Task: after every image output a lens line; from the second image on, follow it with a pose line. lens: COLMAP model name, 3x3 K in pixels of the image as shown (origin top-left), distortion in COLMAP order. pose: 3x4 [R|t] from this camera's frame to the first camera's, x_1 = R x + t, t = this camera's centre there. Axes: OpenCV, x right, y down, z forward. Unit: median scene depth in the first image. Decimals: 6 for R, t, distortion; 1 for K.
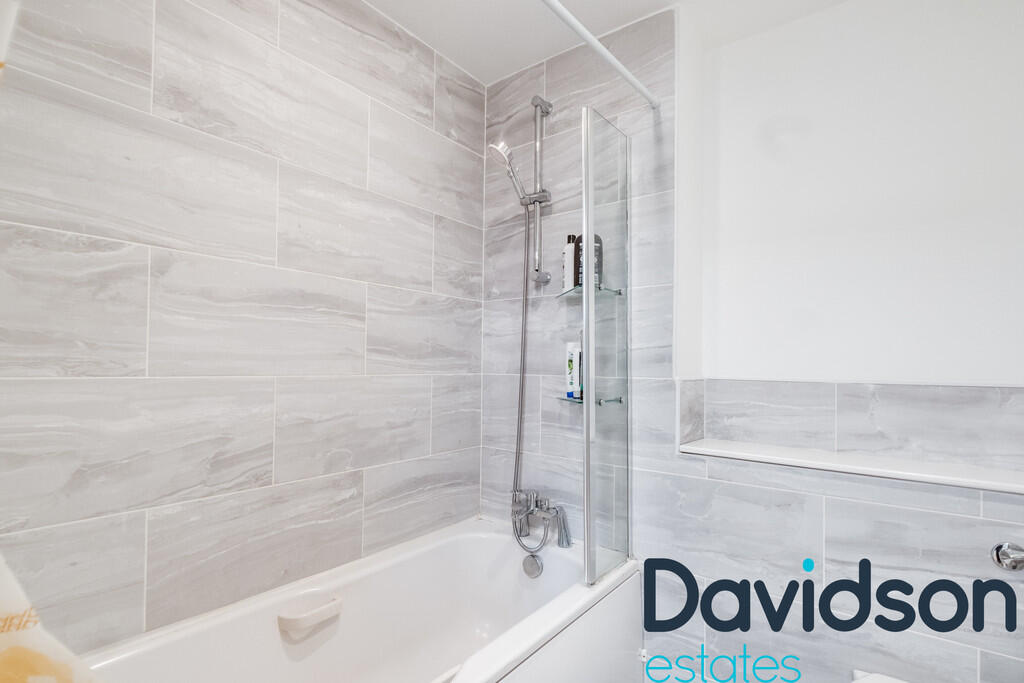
lens RADIAL K [[503.9, 0, 488.2], [0, 503.9, 358.9], [0, 0, 1]] dist [0.004379, -0.000222]
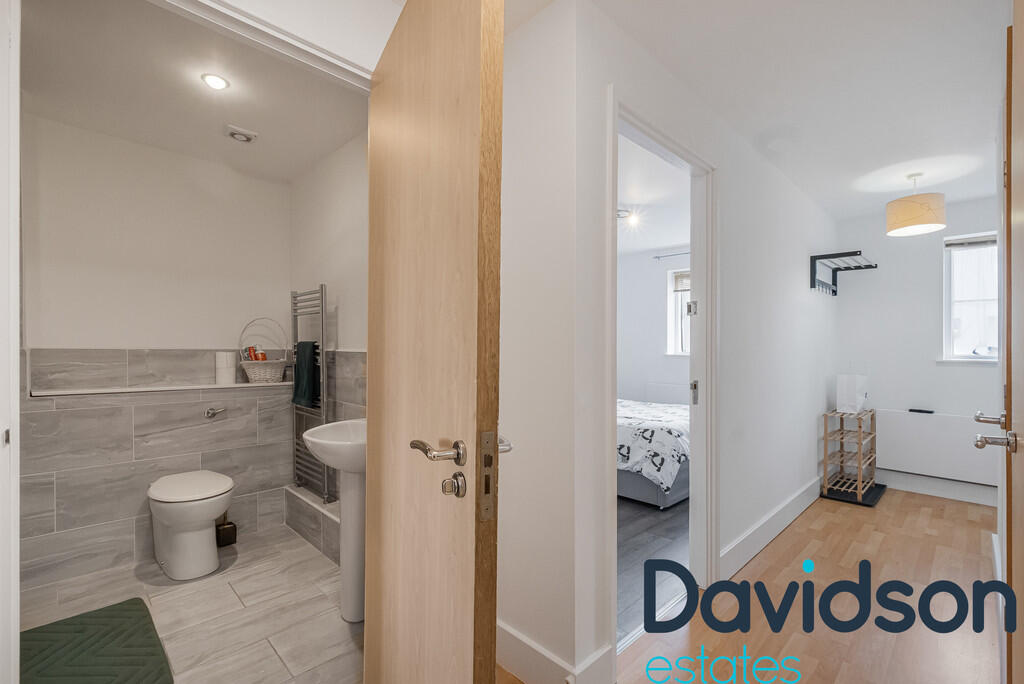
lens RADIAL K [[453.7, 0, 511.3], [0, 453.7, 355.7], [0, 0, 1]] dist [-0.000983, -0.000902]
pose [[0.115968, -0.031637, 0.992749, -0.728223], [-0.017546, 0.999271, 0.033895, -0.009244], [-0.993098, -0.021350, 0.115329, -0.536533]]
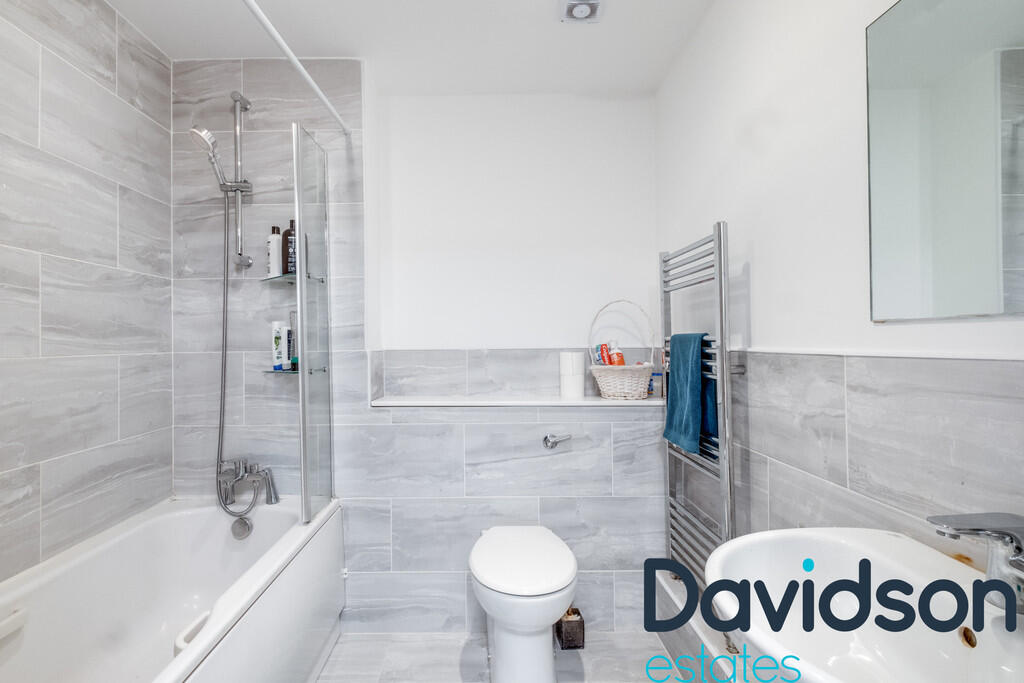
lens RADIAL K [[482.6, 0, 485.6], [0, 482.6, 339.1], [0, 0, 1]] dist [-0.000769, -0.000415]
pose [[0.782193, -0.017260, 0.622797, -0.145609], [0.013828, 0.999851, 0.010343, 0.002151], [-0.622882, 0.000522, 0.782315, -0.140408]]
